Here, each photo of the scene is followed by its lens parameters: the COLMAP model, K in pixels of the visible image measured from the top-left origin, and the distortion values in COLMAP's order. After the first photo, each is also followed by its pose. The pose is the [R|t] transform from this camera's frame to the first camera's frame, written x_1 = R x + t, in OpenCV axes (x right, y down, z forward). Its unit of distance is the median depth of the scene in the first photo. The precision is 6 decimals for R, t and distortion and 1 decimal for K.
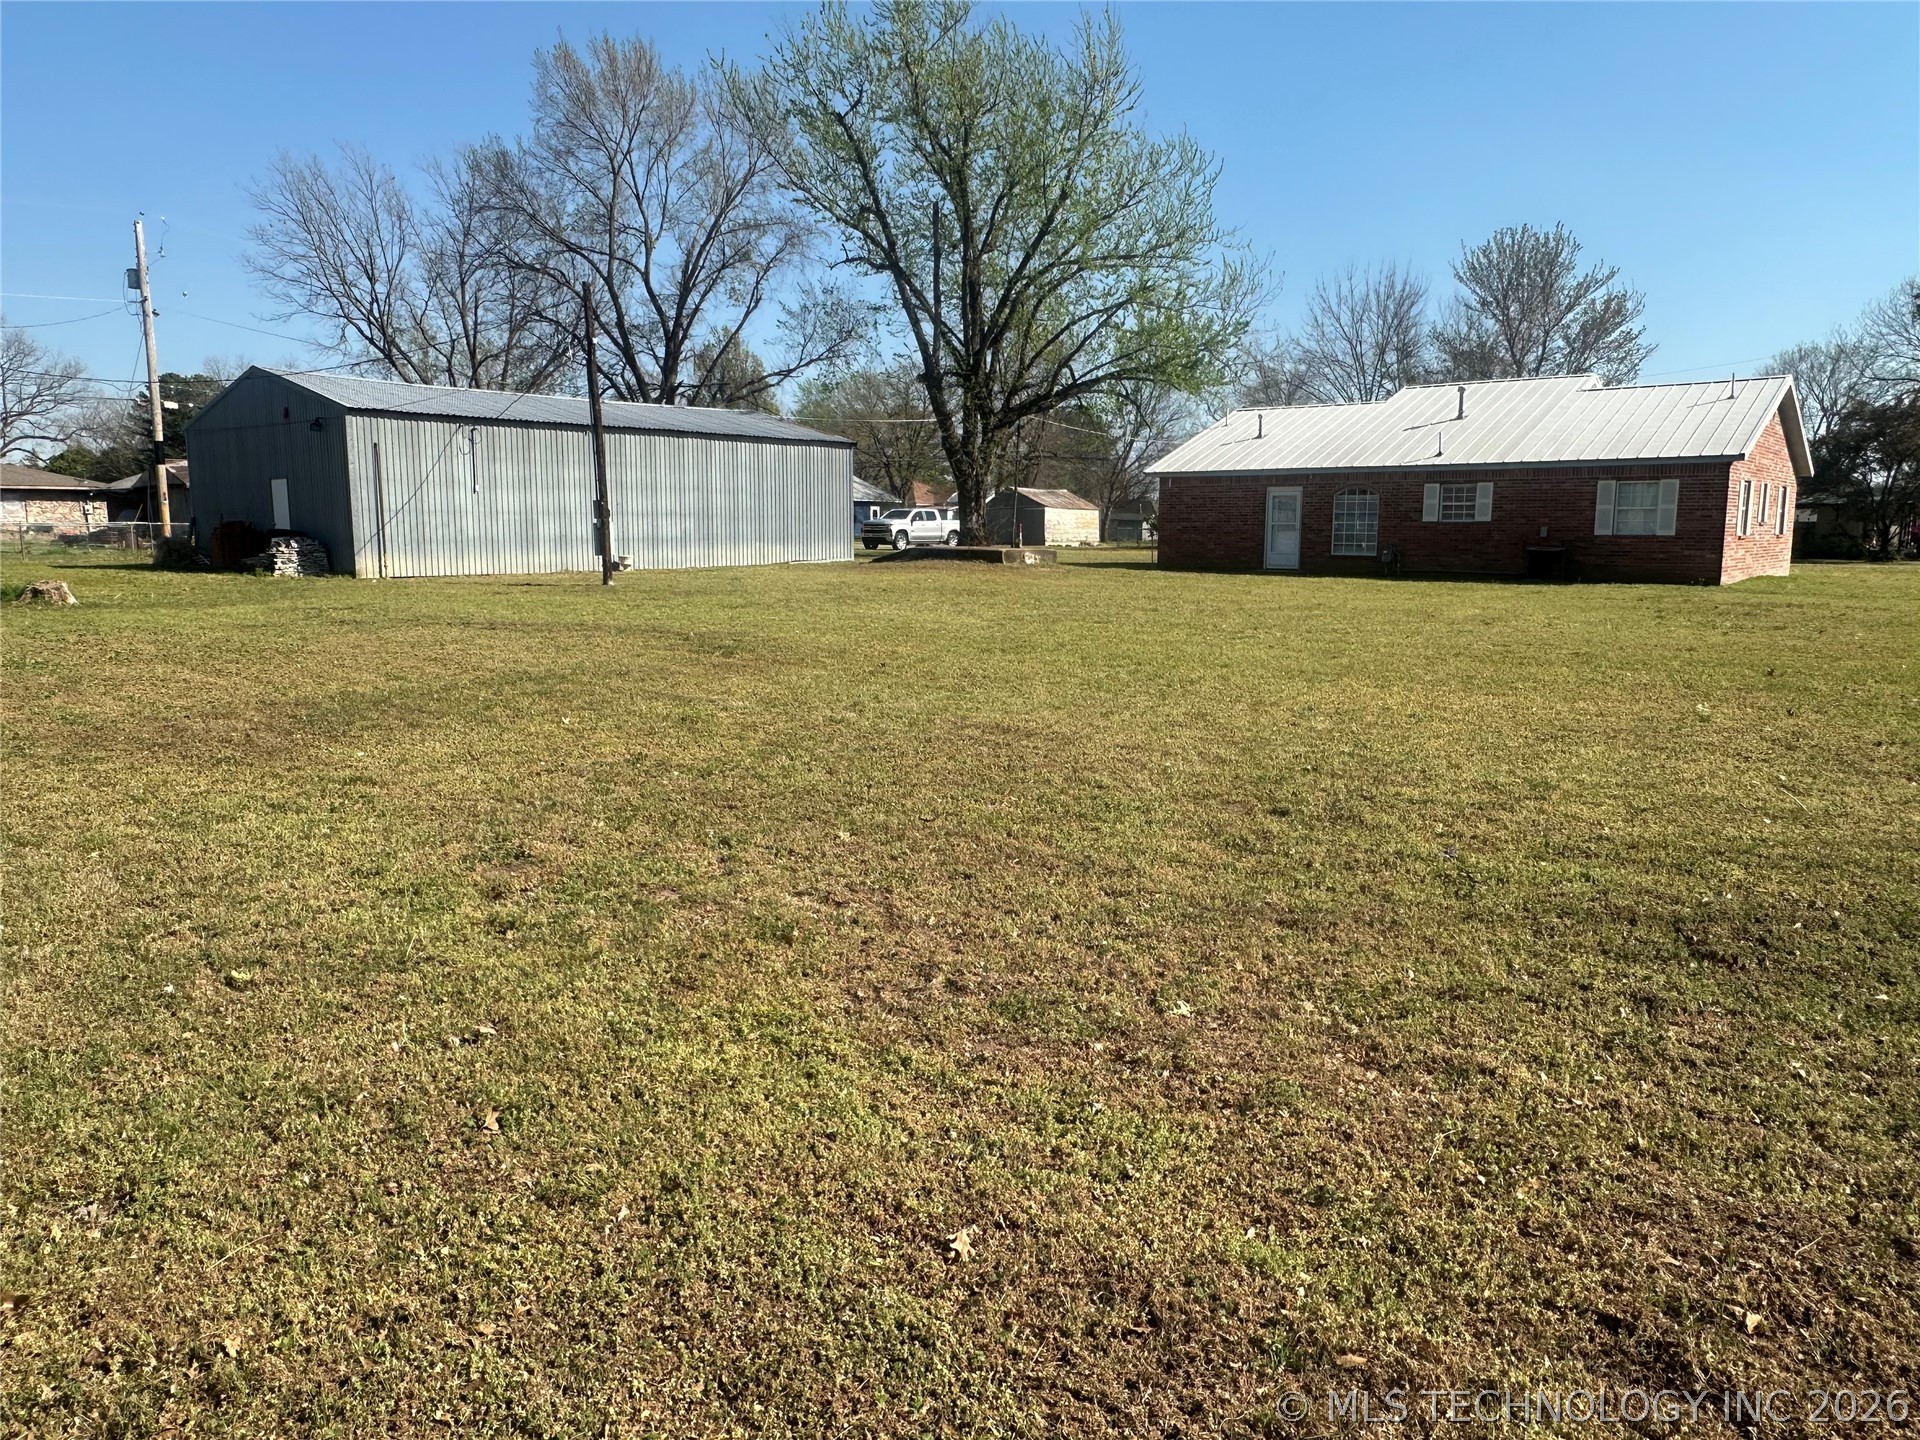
lens RADIAL K [[1308.7, 0, 960.0], [0, 1308.7, 720.0], [0, 0, 1]] dist [-0.020647, -0.002447]
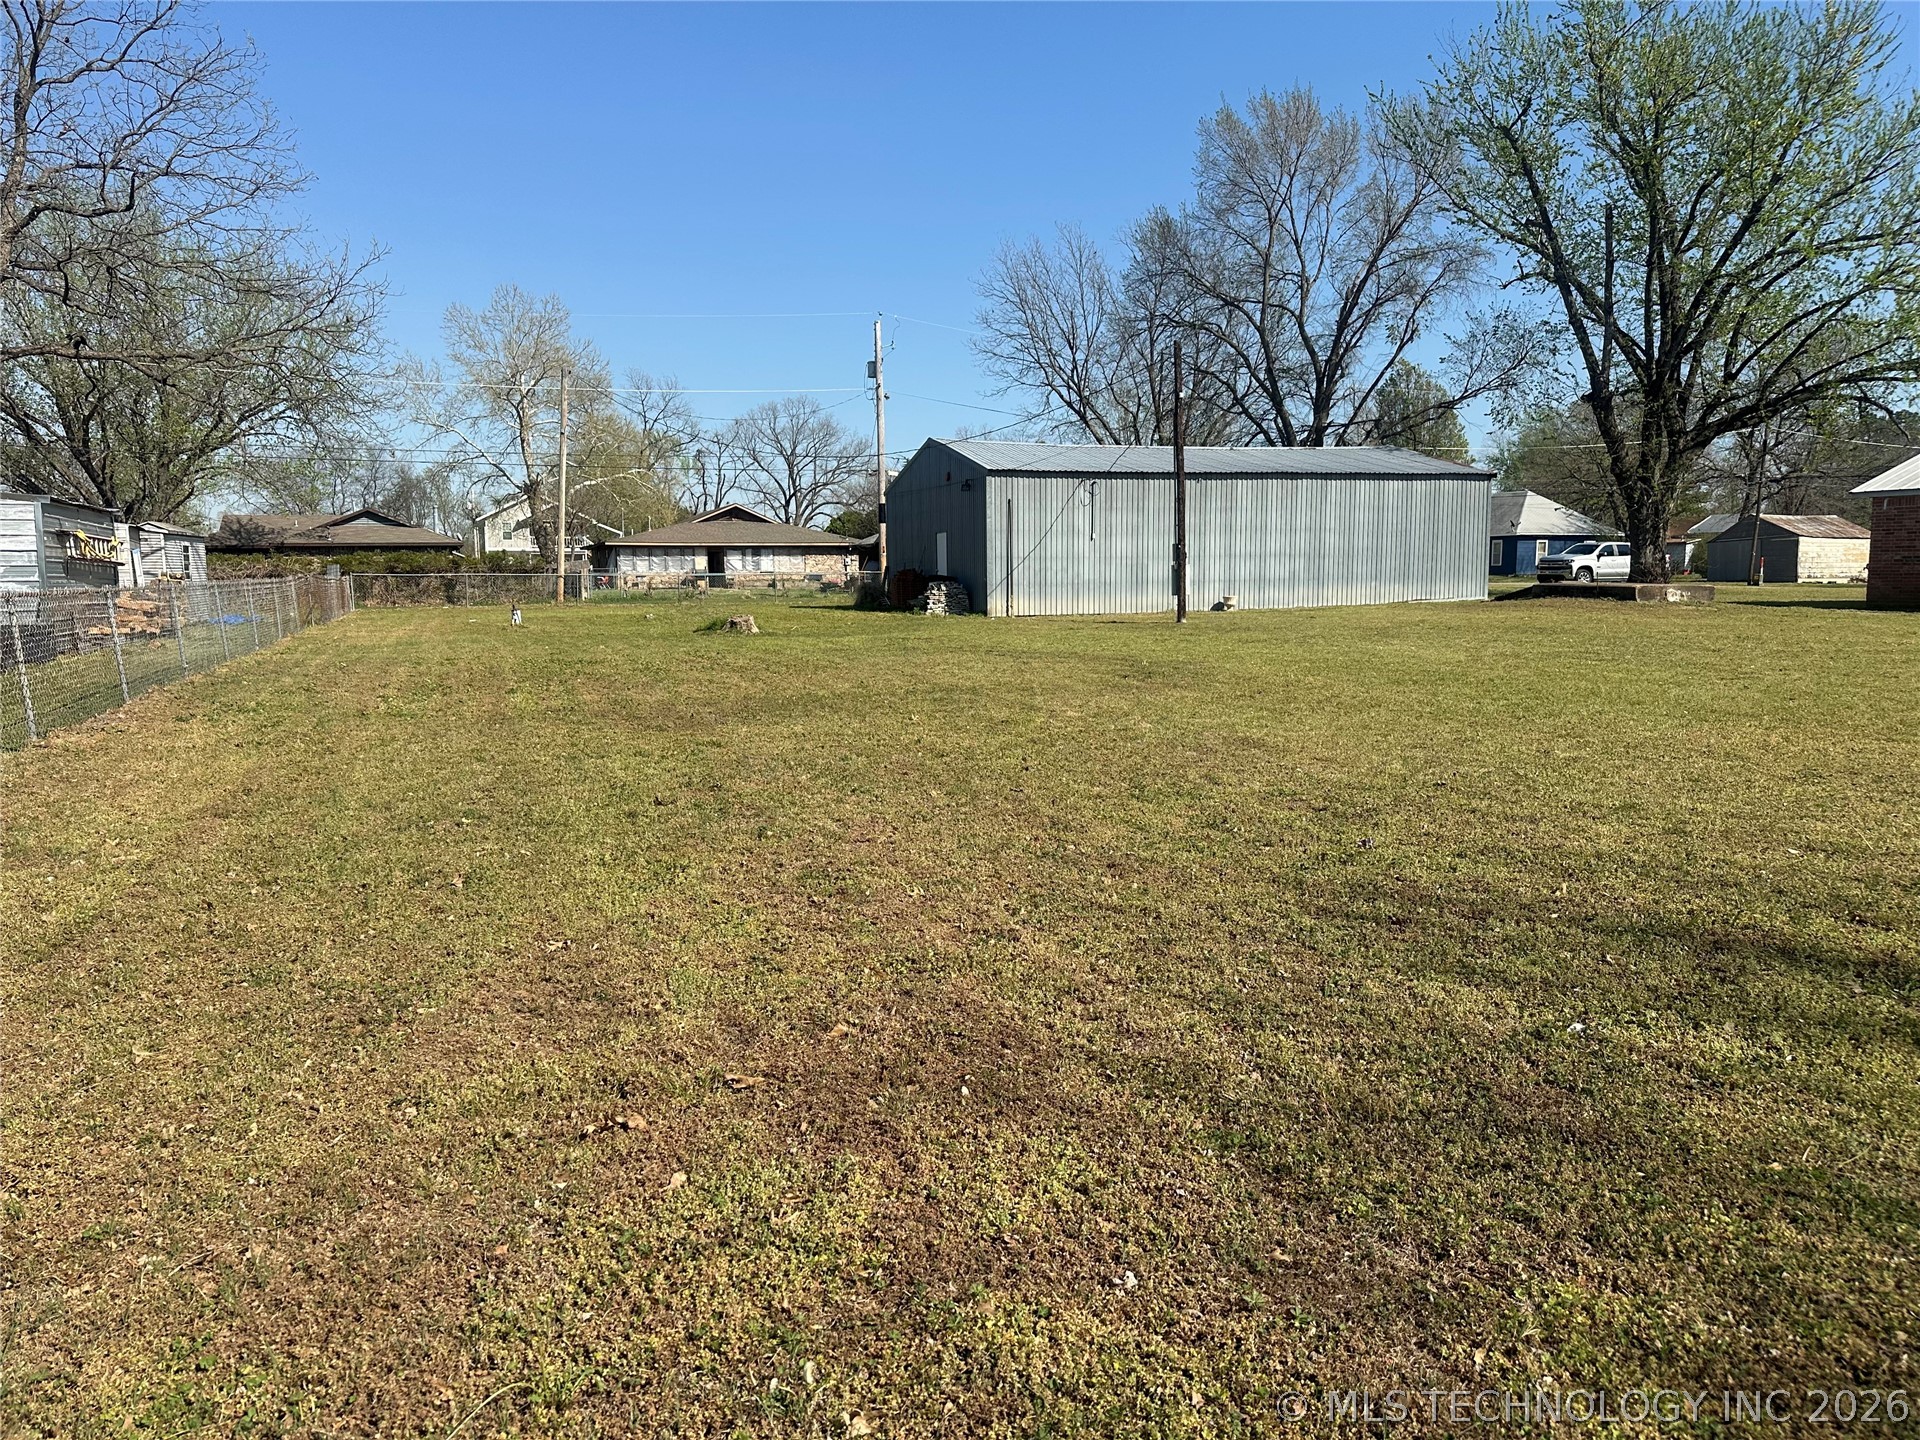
lens RADIAL K [[1355.0, 0, 960.0], [0, 1355.0, 720.0], [0, 0, 1]] dist [0.068516, -0.116150]
pose [[0.854581, 0.039838, -0.517788, 0.096401], [-0.059280, 0.998019, -0.021052, 0.006533], [0.515924, 0.048685, 0.855250, -0.026406]]
